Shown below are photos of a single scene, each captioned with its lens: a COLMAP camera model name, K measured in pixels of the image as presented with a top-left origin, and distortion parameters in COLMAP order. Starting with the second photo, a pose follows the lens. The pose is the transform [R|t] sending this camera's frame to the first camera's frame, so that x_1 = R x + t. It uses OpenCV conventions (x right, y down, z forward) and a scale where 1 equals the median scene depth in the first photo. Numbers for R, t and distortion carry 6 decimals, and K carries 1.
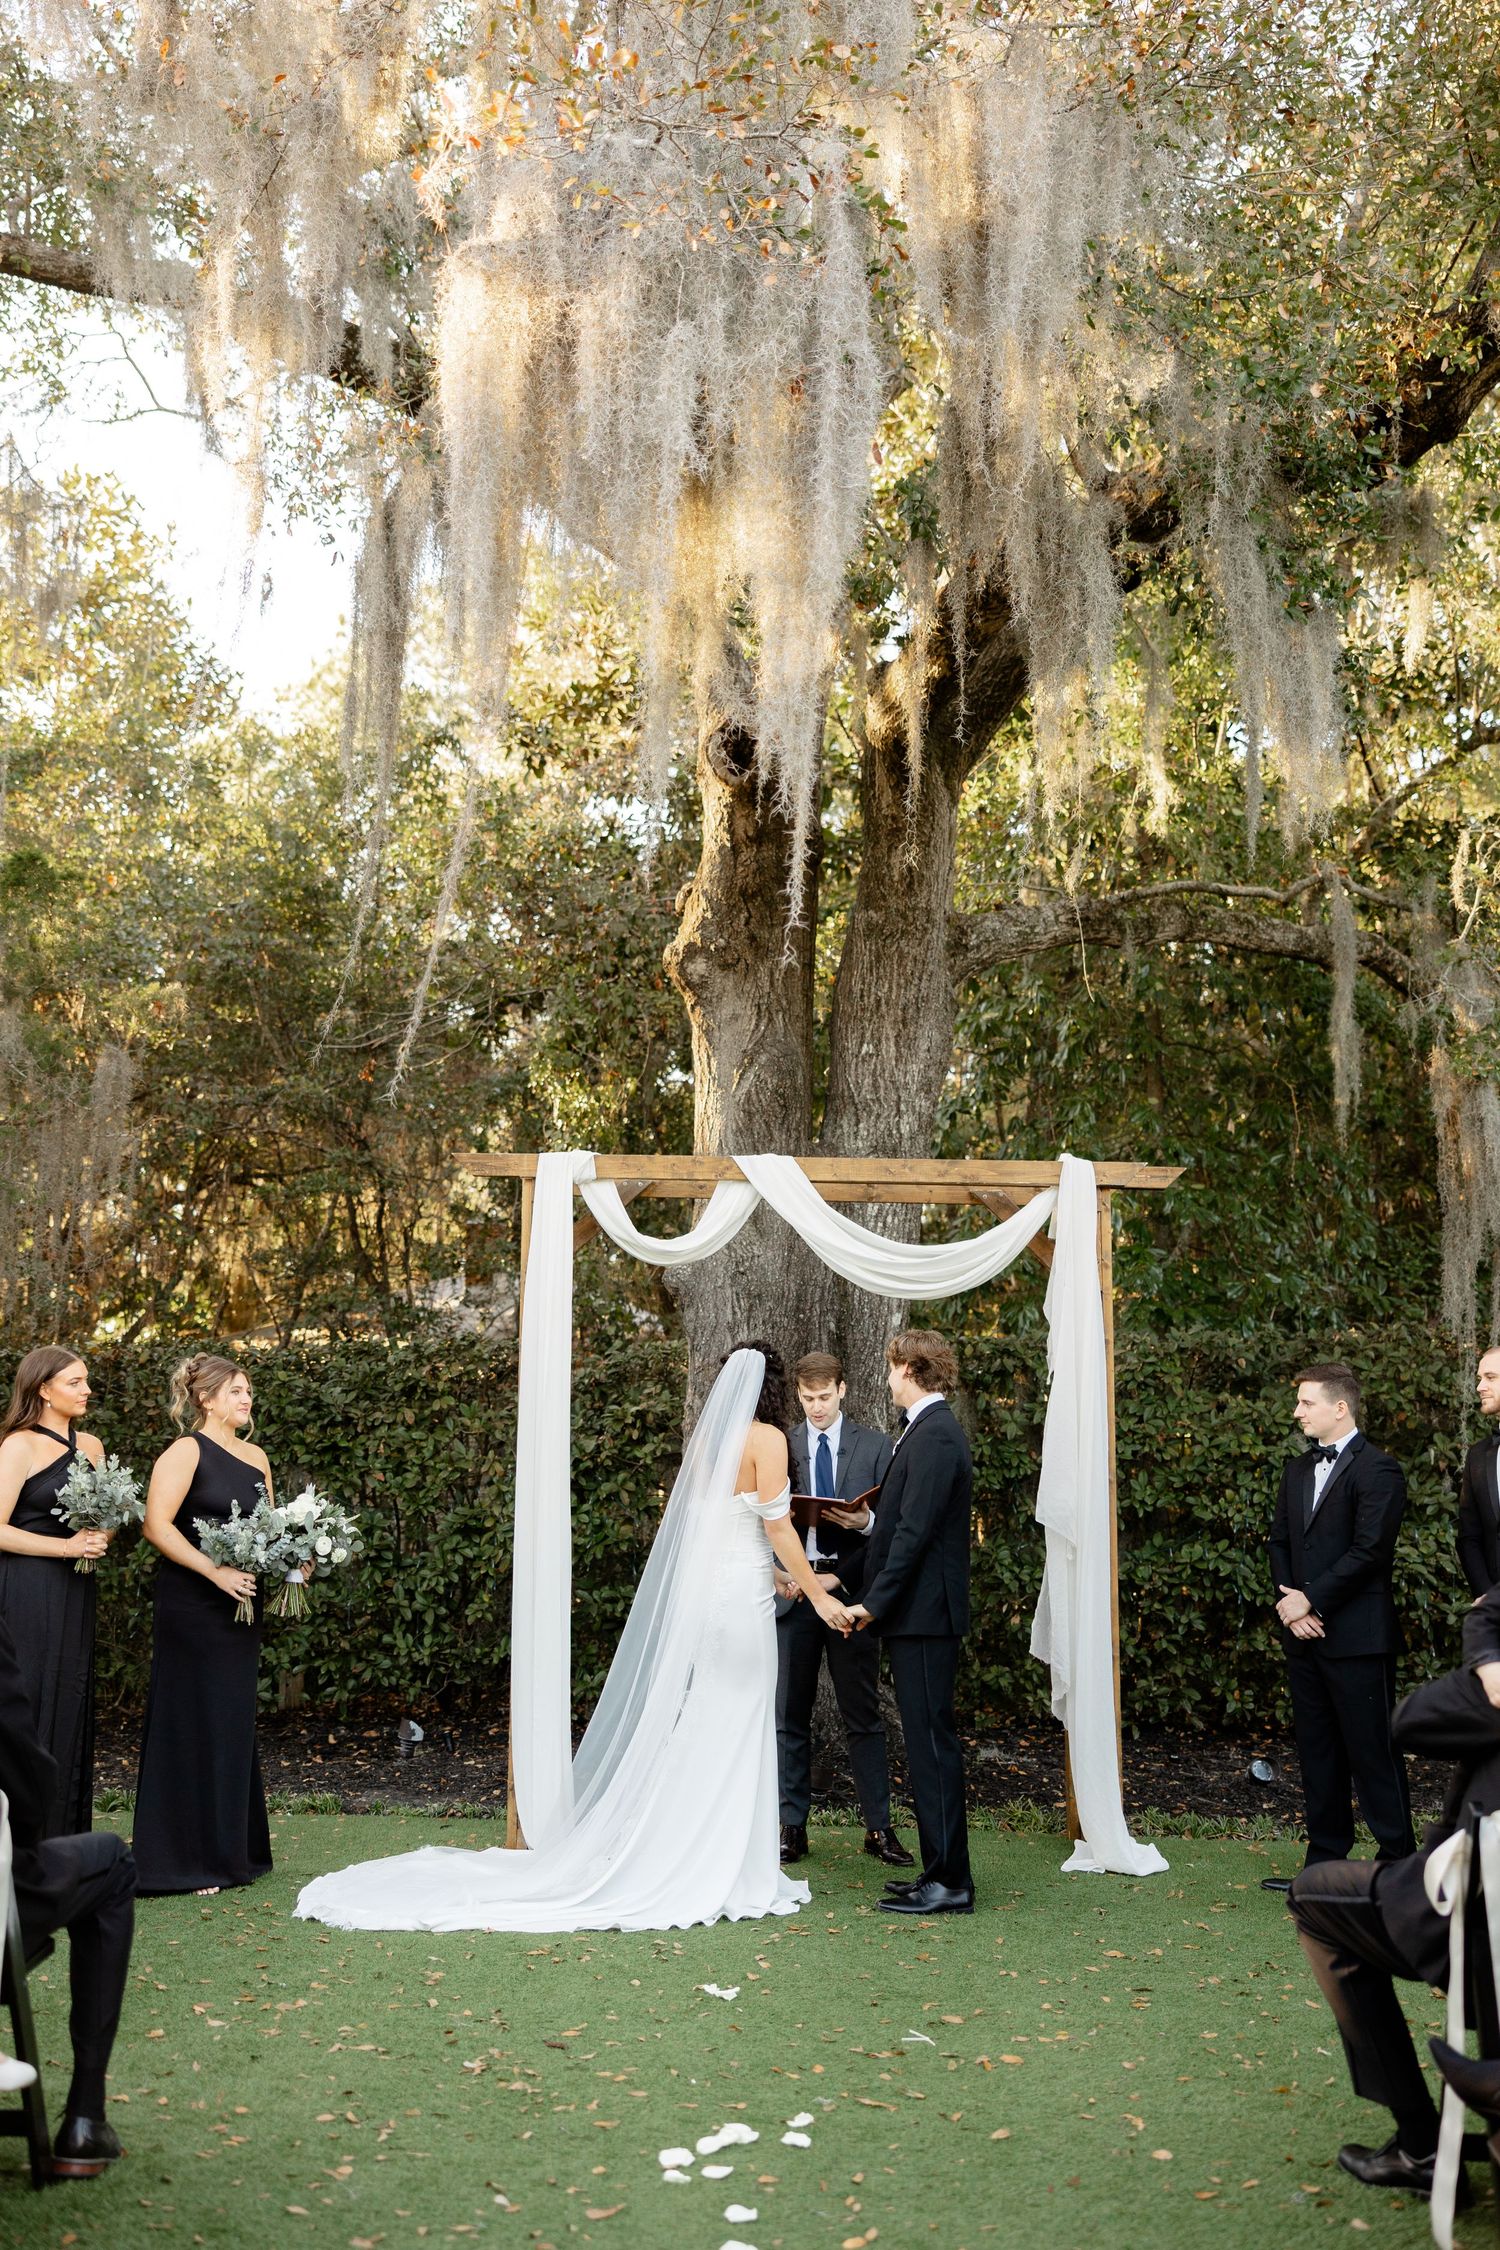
lens RADIAL K [[1952.5, 0, 719.9], [0, 1952.5, 1182.9], [0, 0, 1]] dist [0.007236, 0.006831]
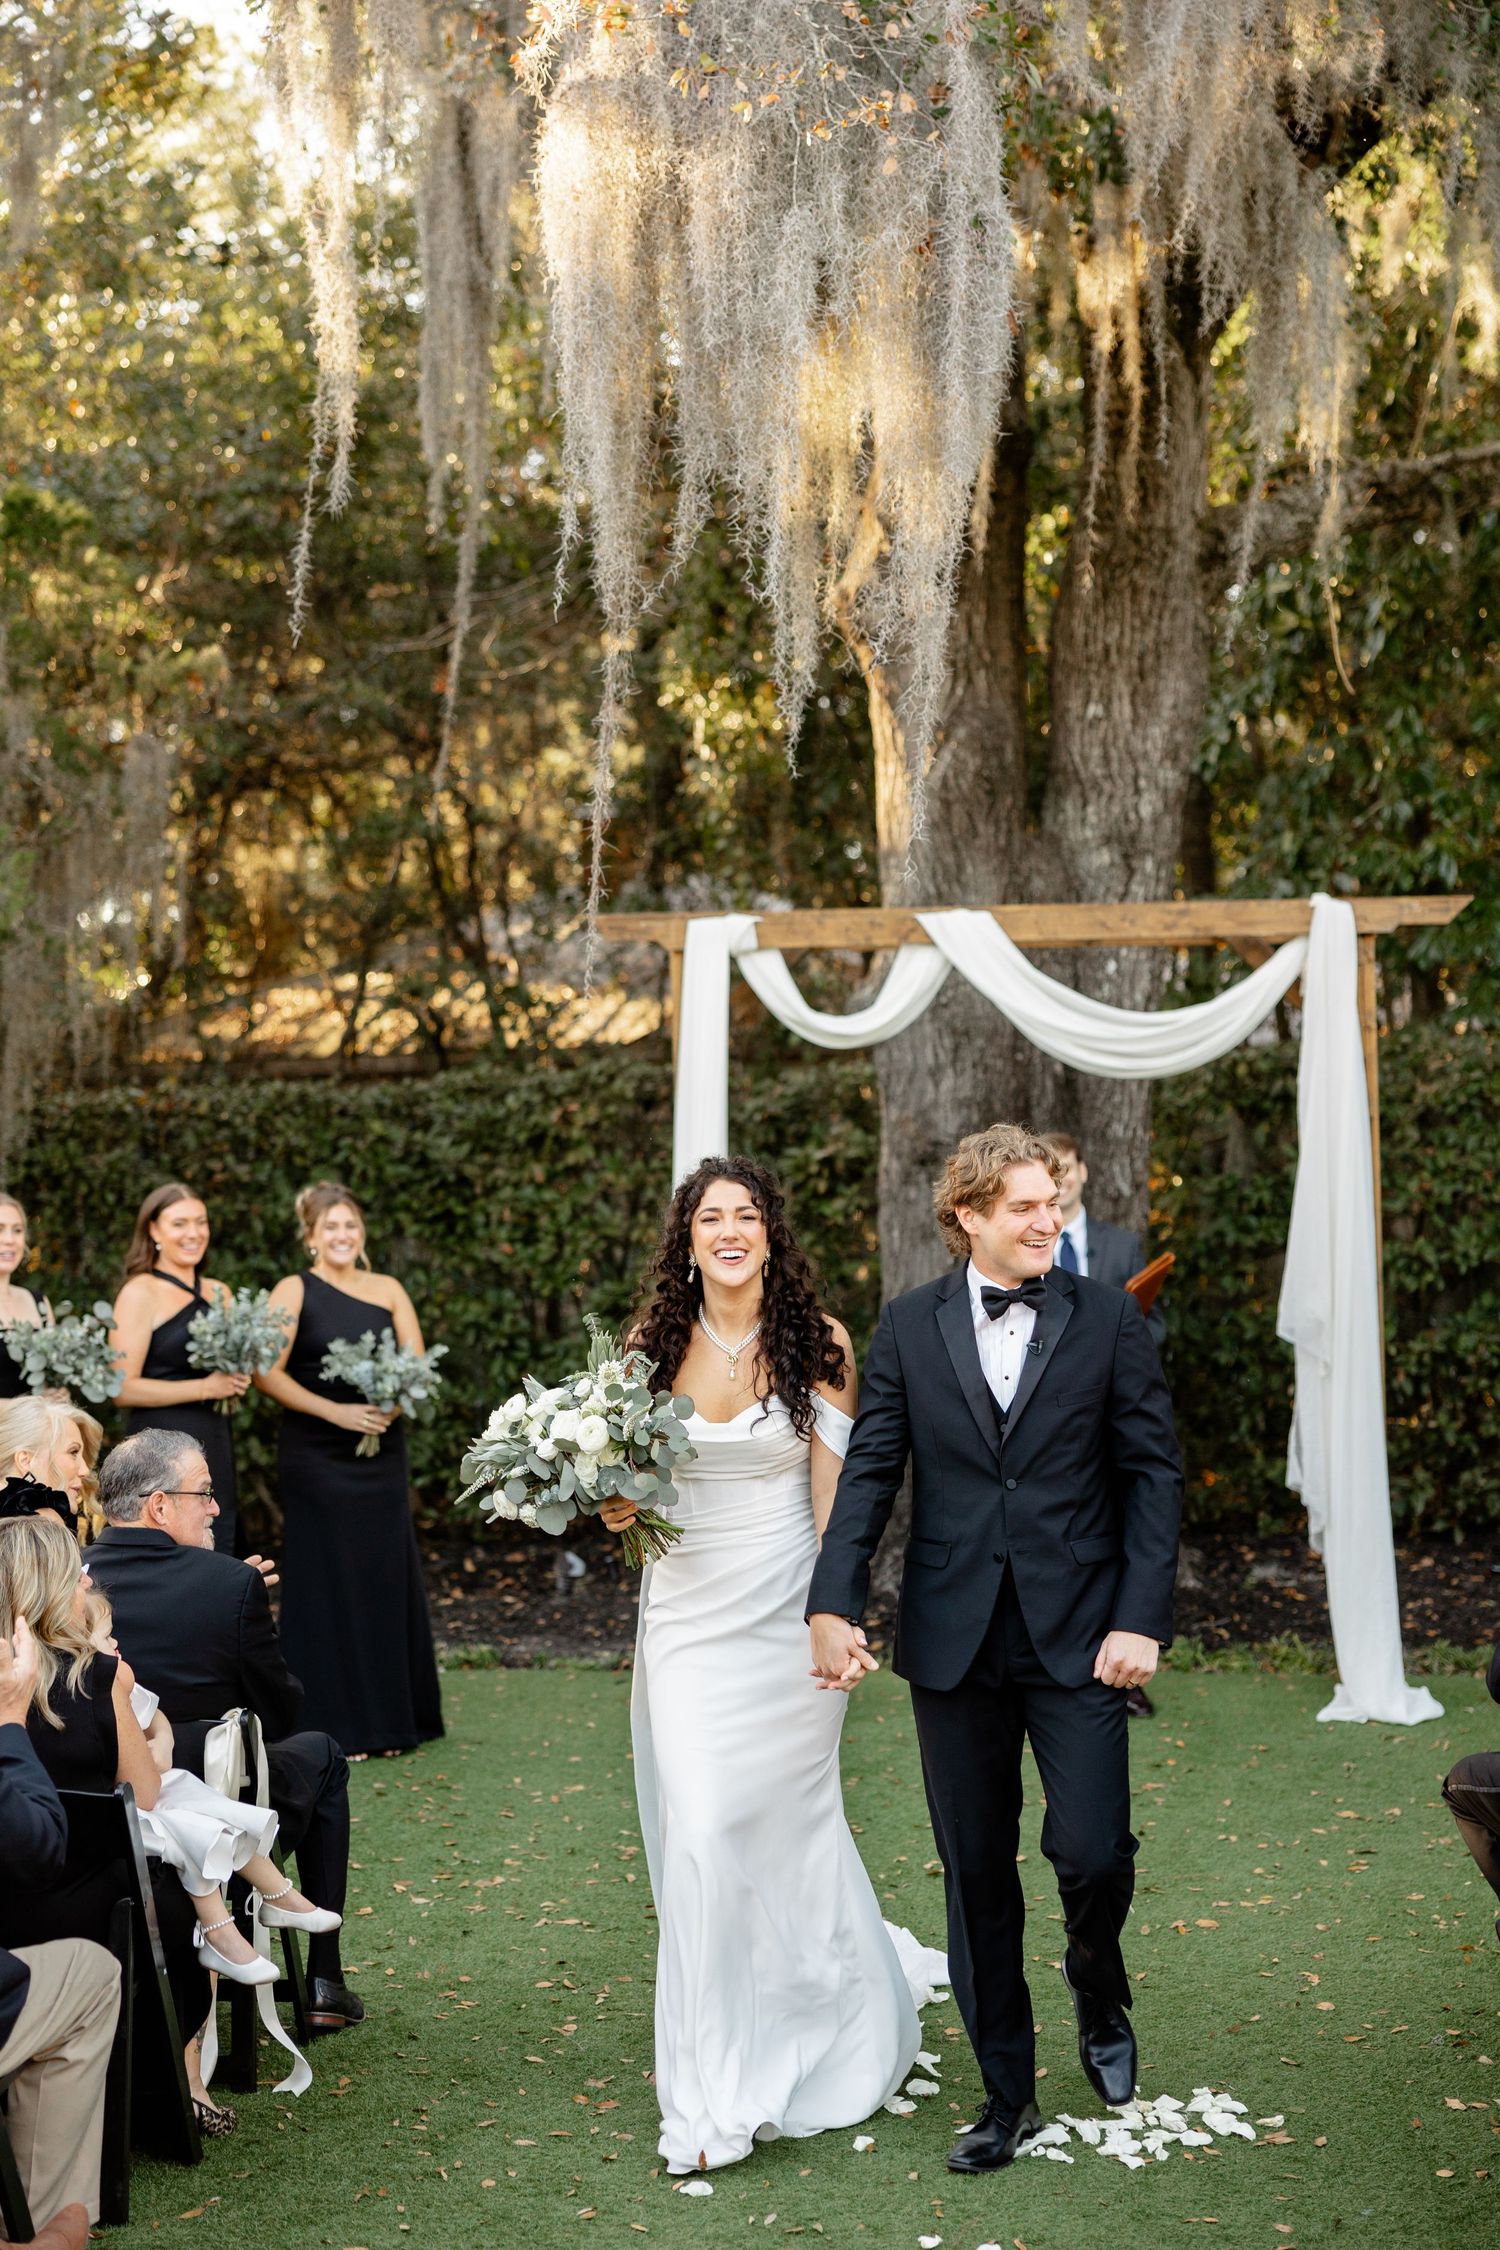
lens RADIAL K [[3105.7, 0, 738.0], [0, 3105.7, 1117.0], [0, 0, 1]] dist [0.009732, 0.055284]
pose [[0.996386, -0.035029, -0.077384, 0.023586], [0.047403, 0.985261, 0.164361, -0.119816], [0.070486, -0.167435, 0.983360, -0.265384]]
